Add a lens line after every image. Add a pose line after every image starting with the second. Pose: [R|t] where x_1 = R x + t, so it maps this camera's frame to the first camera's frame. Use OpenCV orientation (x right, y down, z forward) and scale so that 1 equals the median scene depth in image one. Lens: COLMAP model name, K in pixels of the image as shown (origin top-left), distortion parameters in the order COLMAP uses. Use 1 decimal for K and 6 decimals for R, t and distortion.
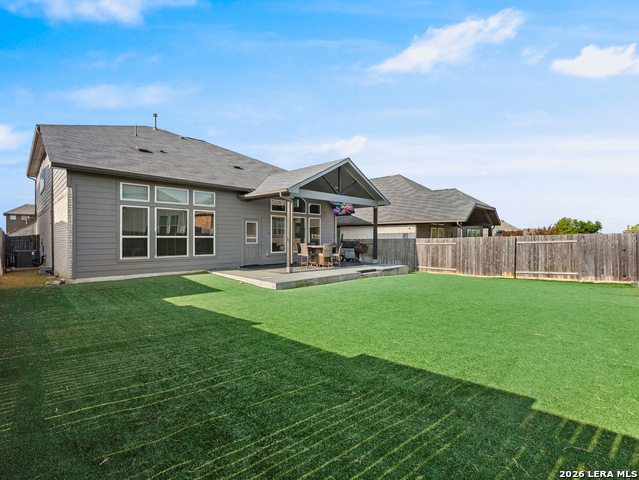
lens RADIAL K [[308.8, 0, 315.2], [0, 308.8, 238.2], [0, 0, 1]] dist [-0.020146, -0.000314]
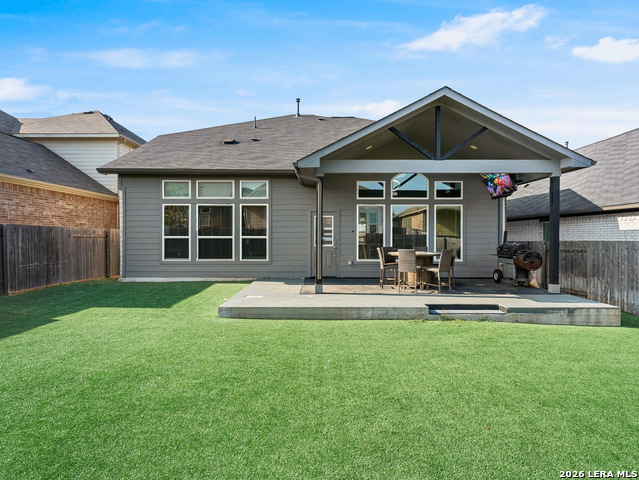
lens RADIAL K [[366.7, 0, 322.2], [0, 366.7, 241.3], [0, 0, 1]] dist [0.004374, 0.000127]
pose [[0.708626, 0.008753, -0.705530, 0.452317], [-0.002136, 0.999945, 0.010261, -0.003903], [0.705581, -0.005764, 0.708606, 0.460927]]
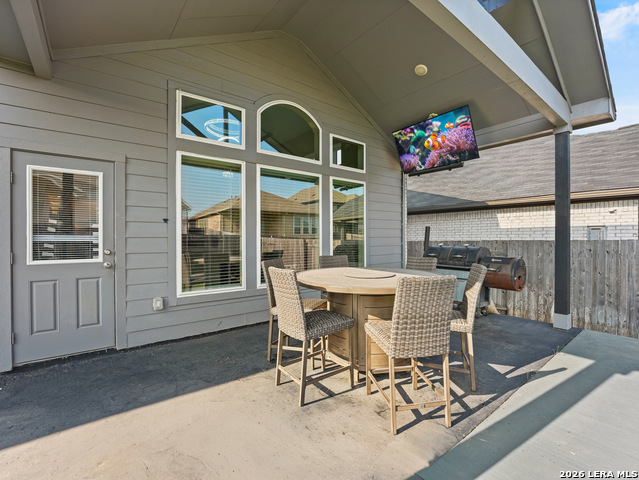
lens RADIAL K [[291.3, 0, 313.2], [0, 291.3, 239.1], [0, 0, 1]] dist [-0.024228, 0.001149]
pose [[0.990938, -0.006366, -0.134168, 0.005326], [0.005783, 0.999972, -0.004740, 0.001041], [0.134195, 0.003922, 0.990947, 0.944311]]
